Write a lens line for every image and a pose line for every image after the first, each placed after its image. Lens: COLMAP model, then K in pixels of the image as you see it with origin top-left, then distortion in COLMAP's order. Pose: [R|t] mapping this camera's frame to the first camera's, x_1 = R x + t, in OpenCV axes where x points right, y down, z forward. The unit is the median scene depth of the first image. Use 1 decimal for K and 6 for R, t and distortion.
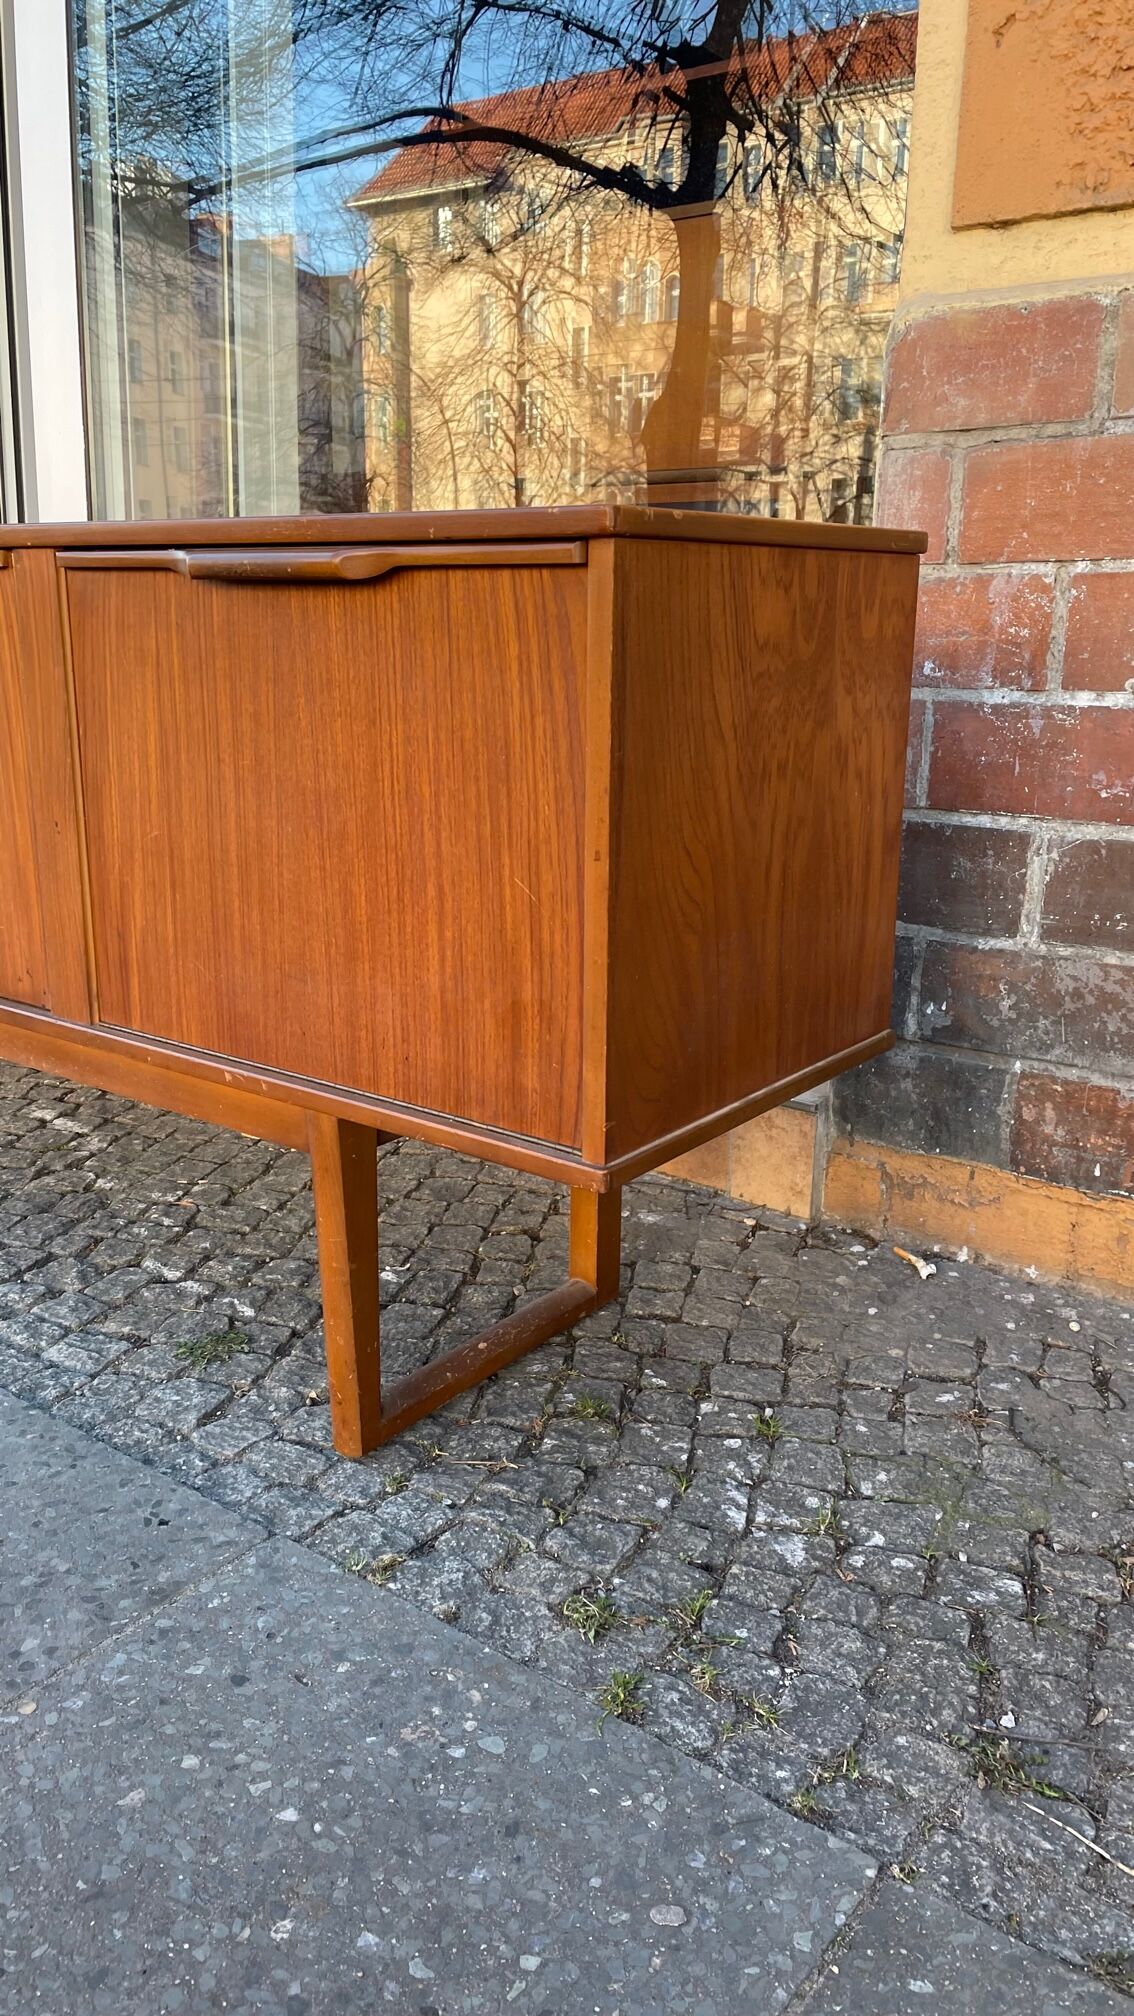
lens RADIAL K [[1505.1, 0, 567.0], [0, 1505.1, 1008.0], [0, 0, 1]] dist [0.066684, -0.089941]
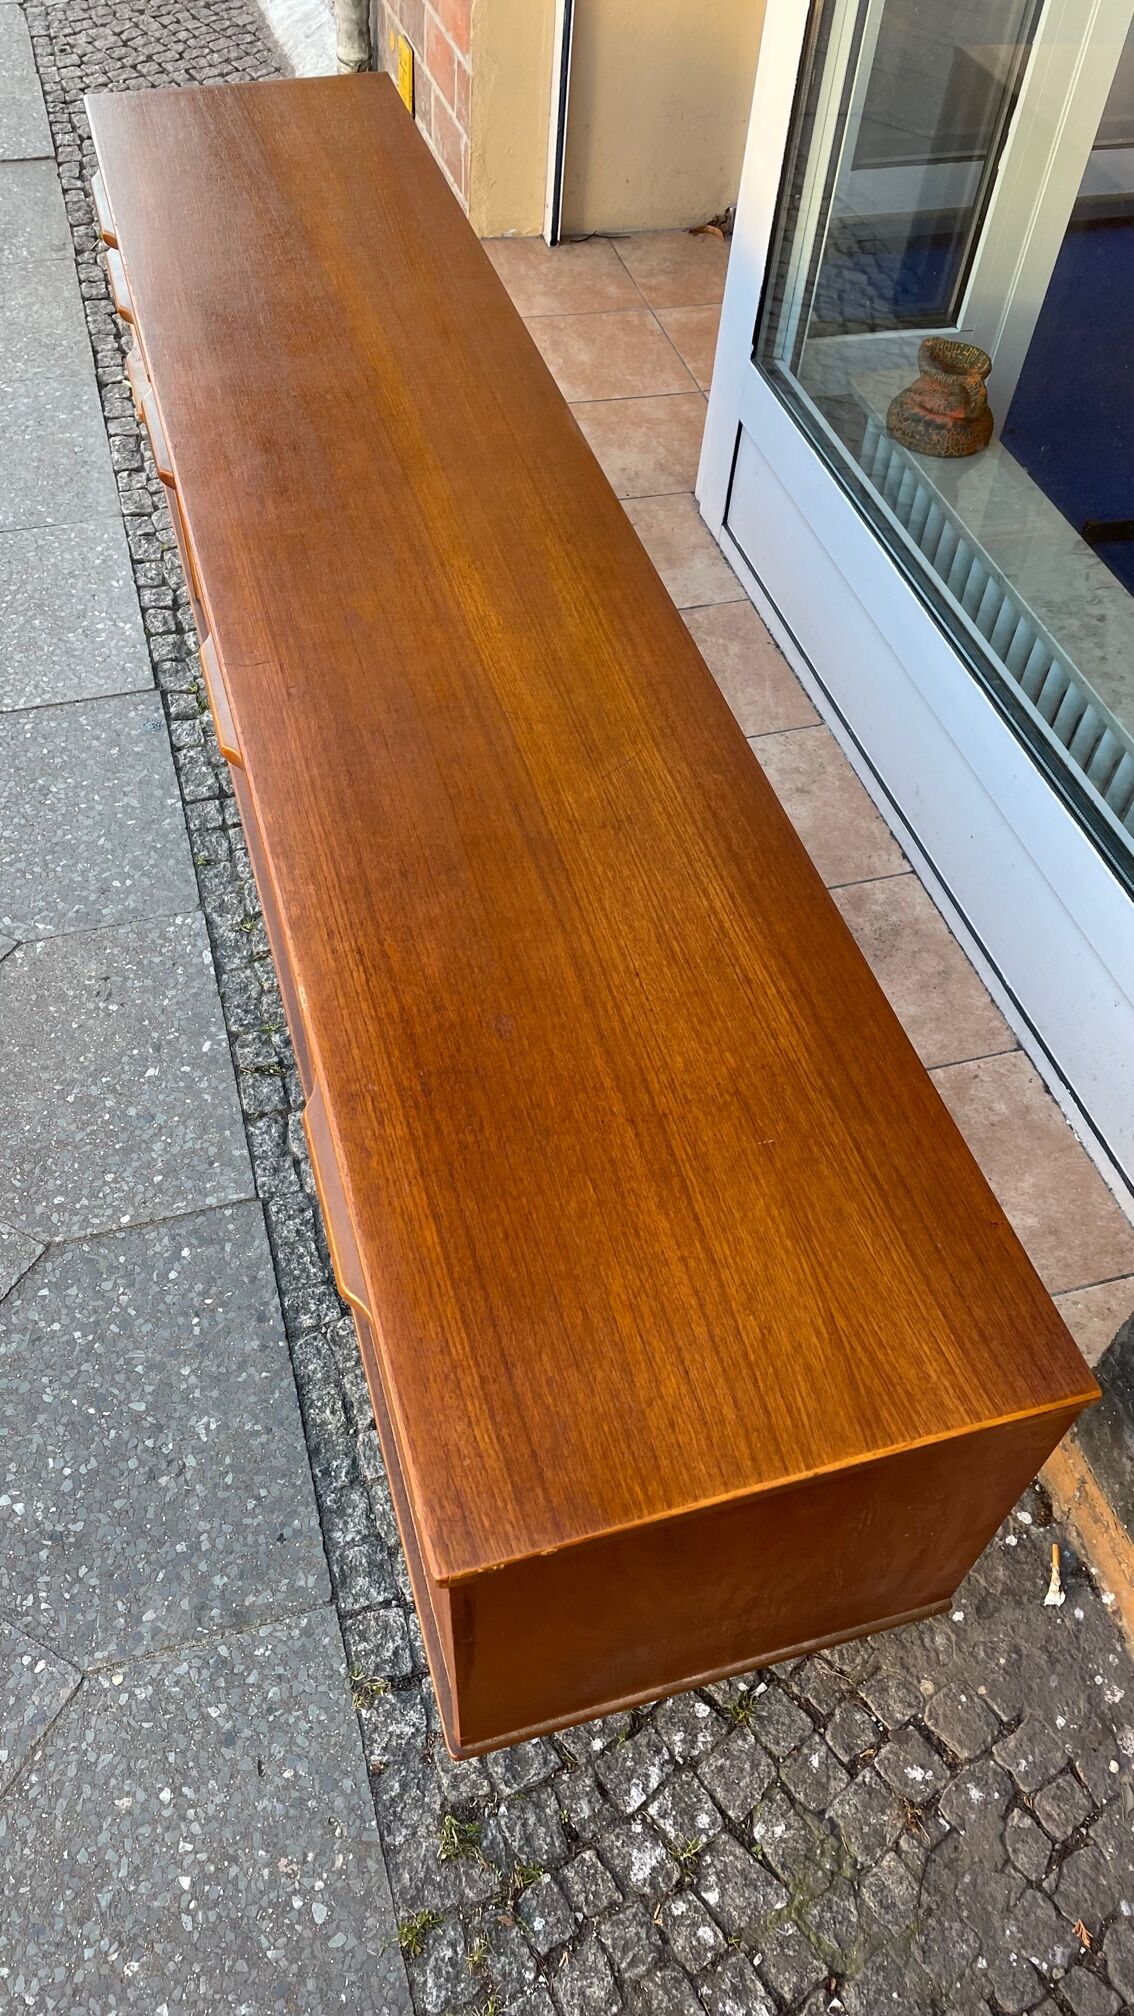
lens RADIAL K [[1505.1, 0, 567.0], [0, 1505.1, 1008.0], [0, 0, 1]] dist [0.066684, -0.089941]
pose [[0.804526, 0.474535, -0.357147, 0.206771], [-0.175413, 0.764368, 0.620460, -0.926701], [0.567422, -0.436528, 0.698194, 0.386504]]
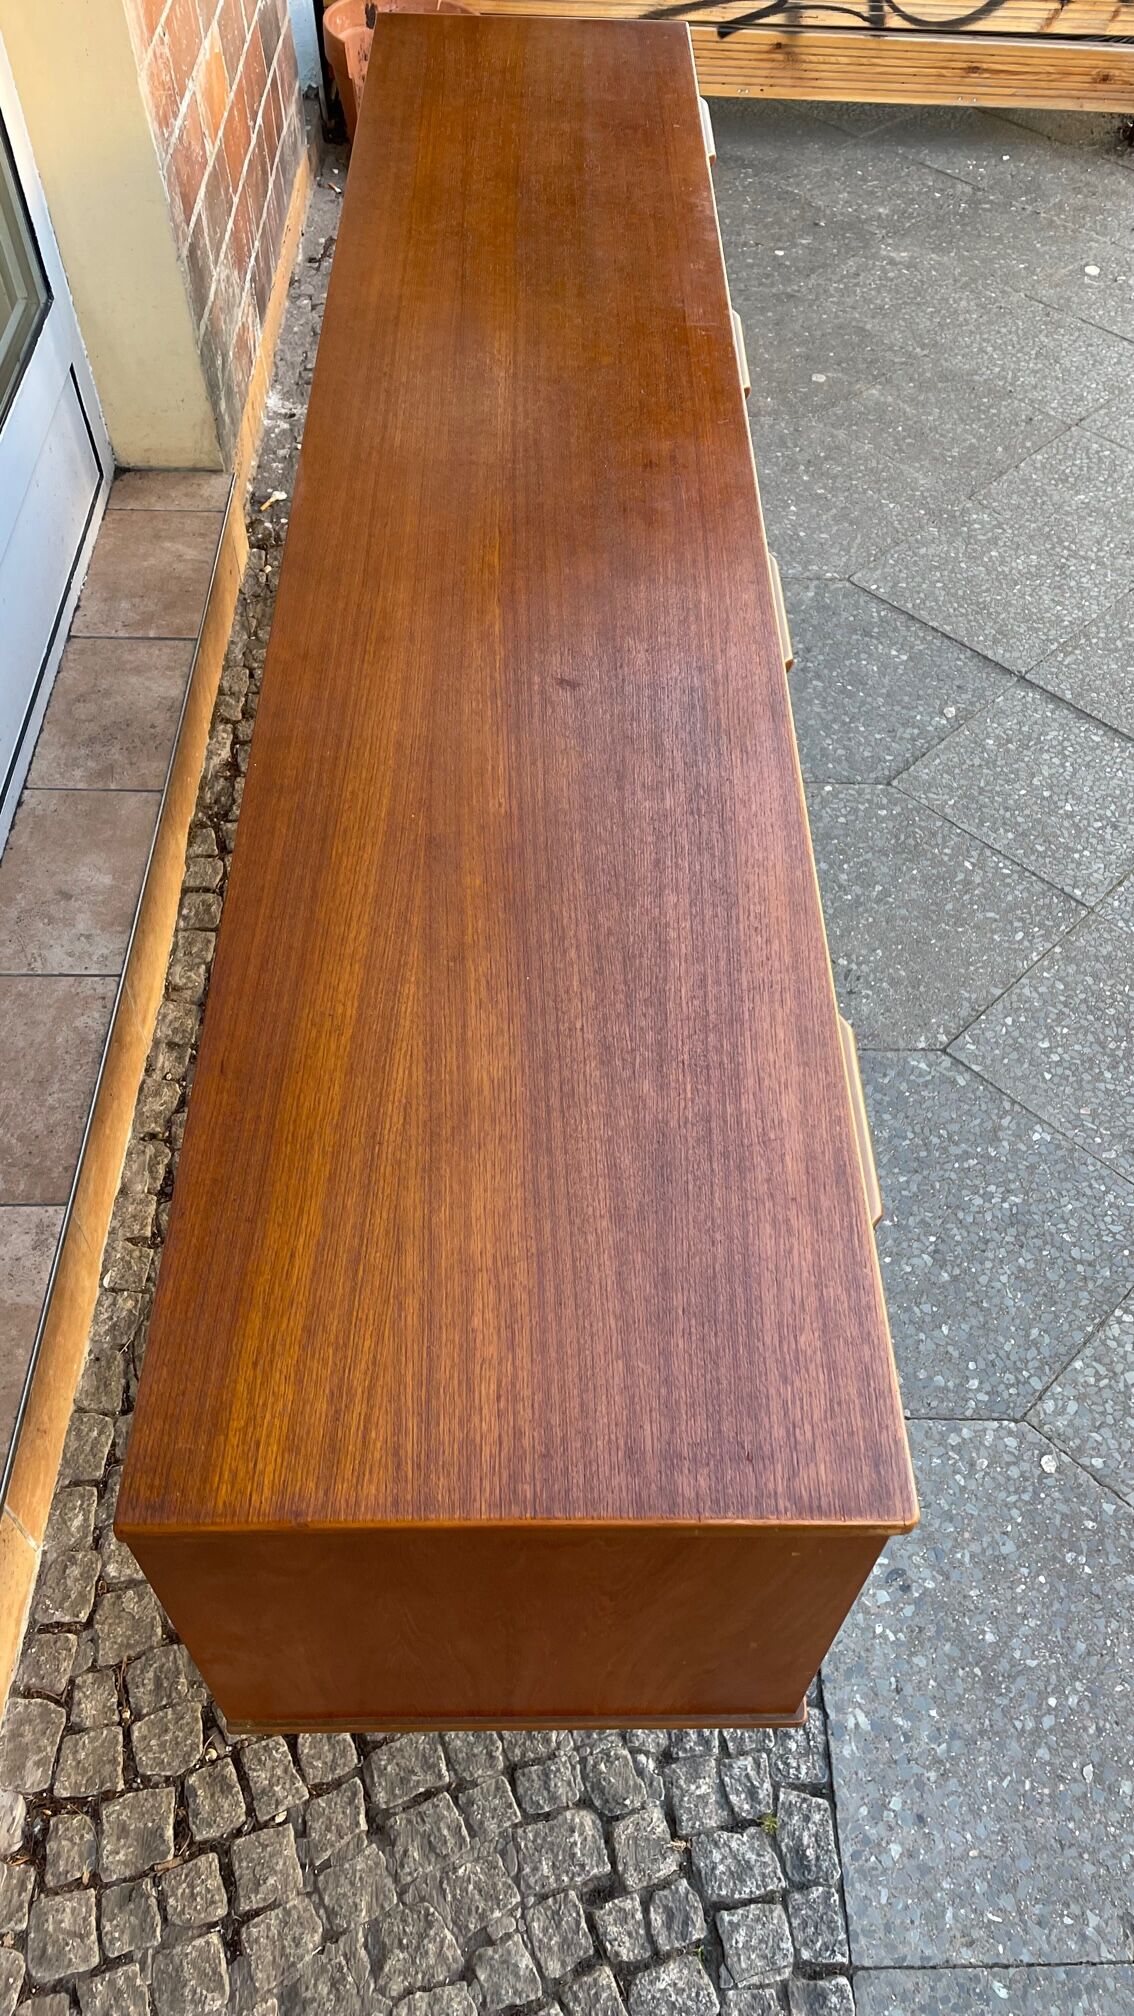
lens RADIAL K [[1505.1, 0, 567.0], [0, 1505.1, 1008.0], [0, 0, 1]] dist [0.066684, -0.089941]
pose [[-0.611208, -0.639618, 0.466169, -1.486938], [0.152889, 0.482483, 0.862459, -1.270792], [-0.776563, 0.598414, -0.197107, 1.928623]]
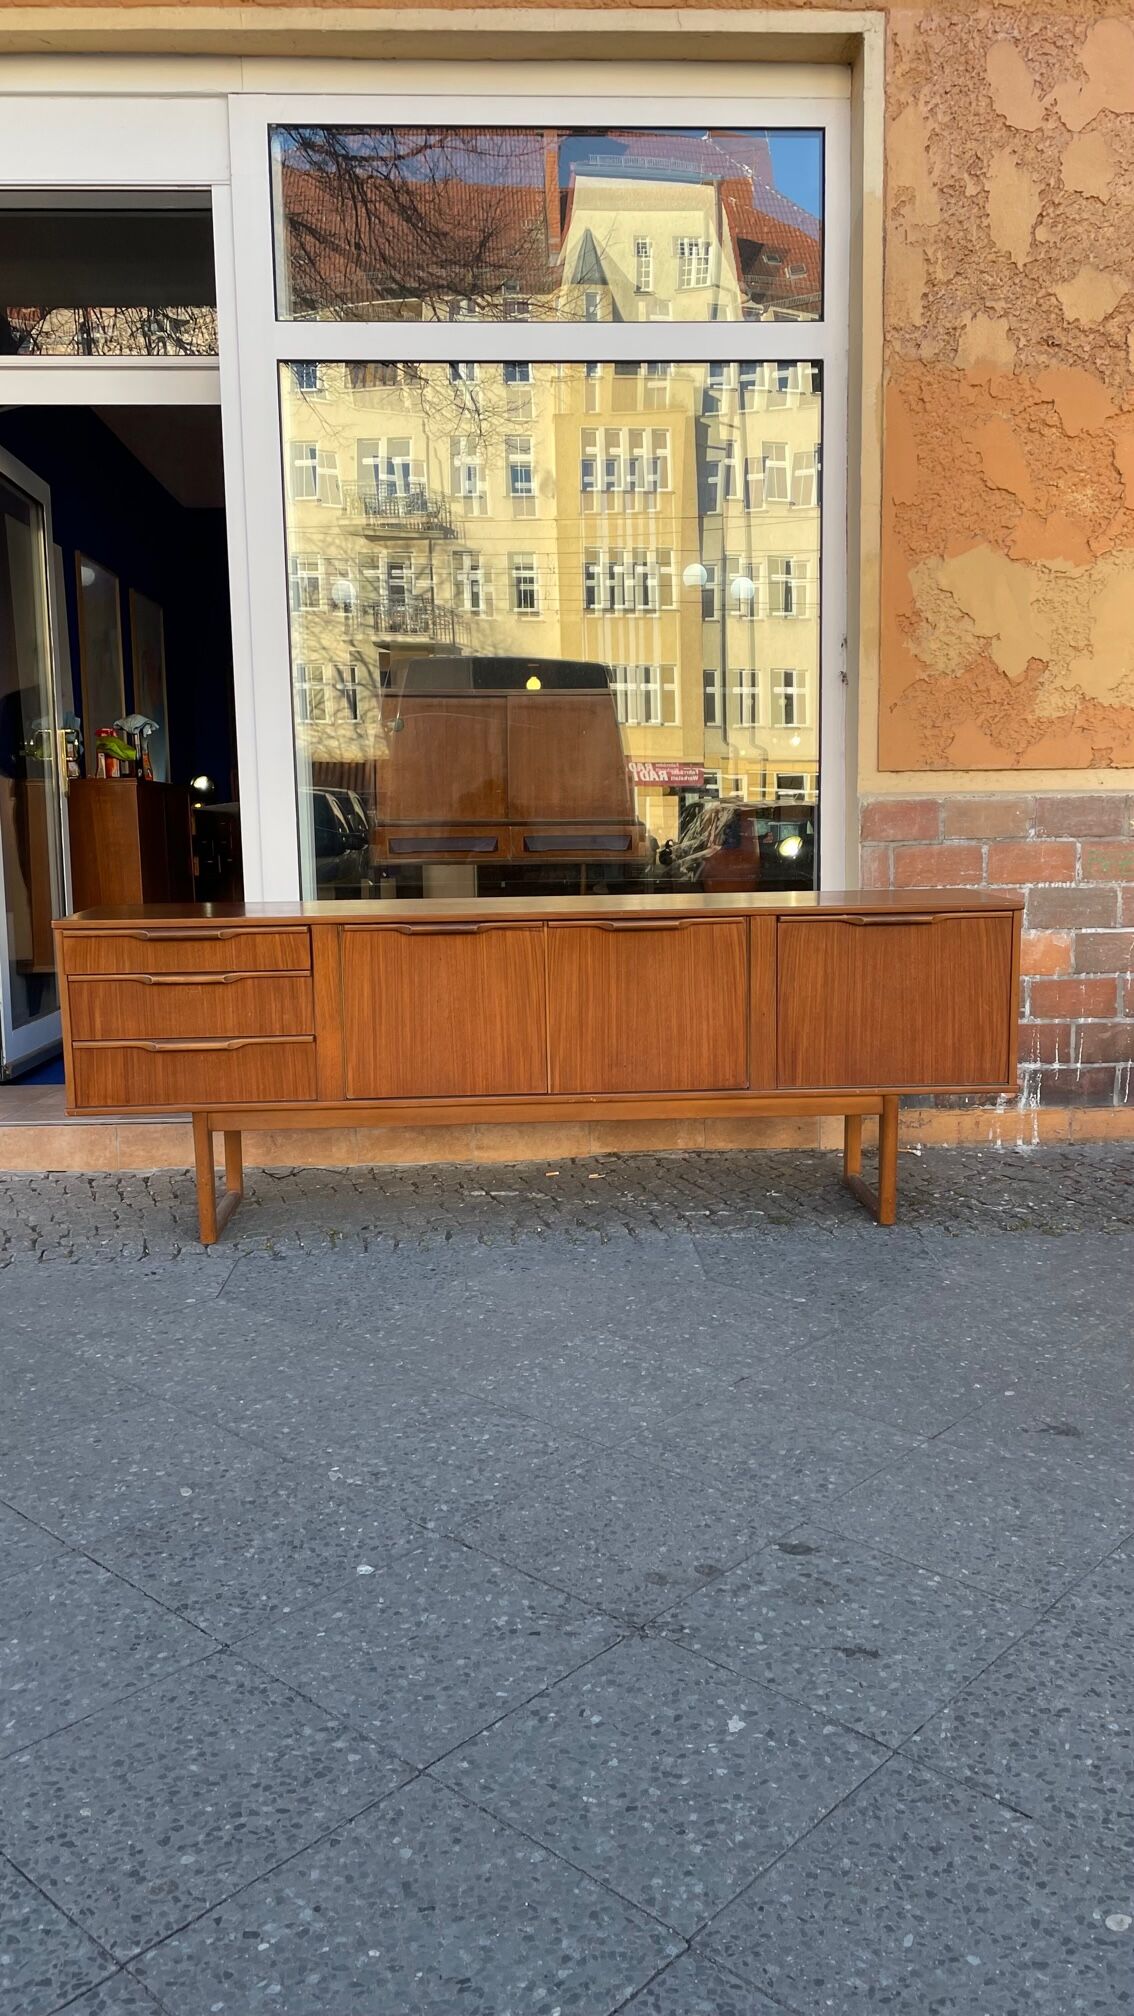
lens RADIAL K [[1505.1, 0, 567.0], [0, 1505.1, 1008.0], [0, 0, 1]] dist [0.066684, -0.089941]
pose [[0.771926, -0.111112, 0.625927, -2.443930], [0.179358, 0.982672, -0.046753, -0.075367], [-0.609887, 0.148355, 0.778479, -0.914627]]
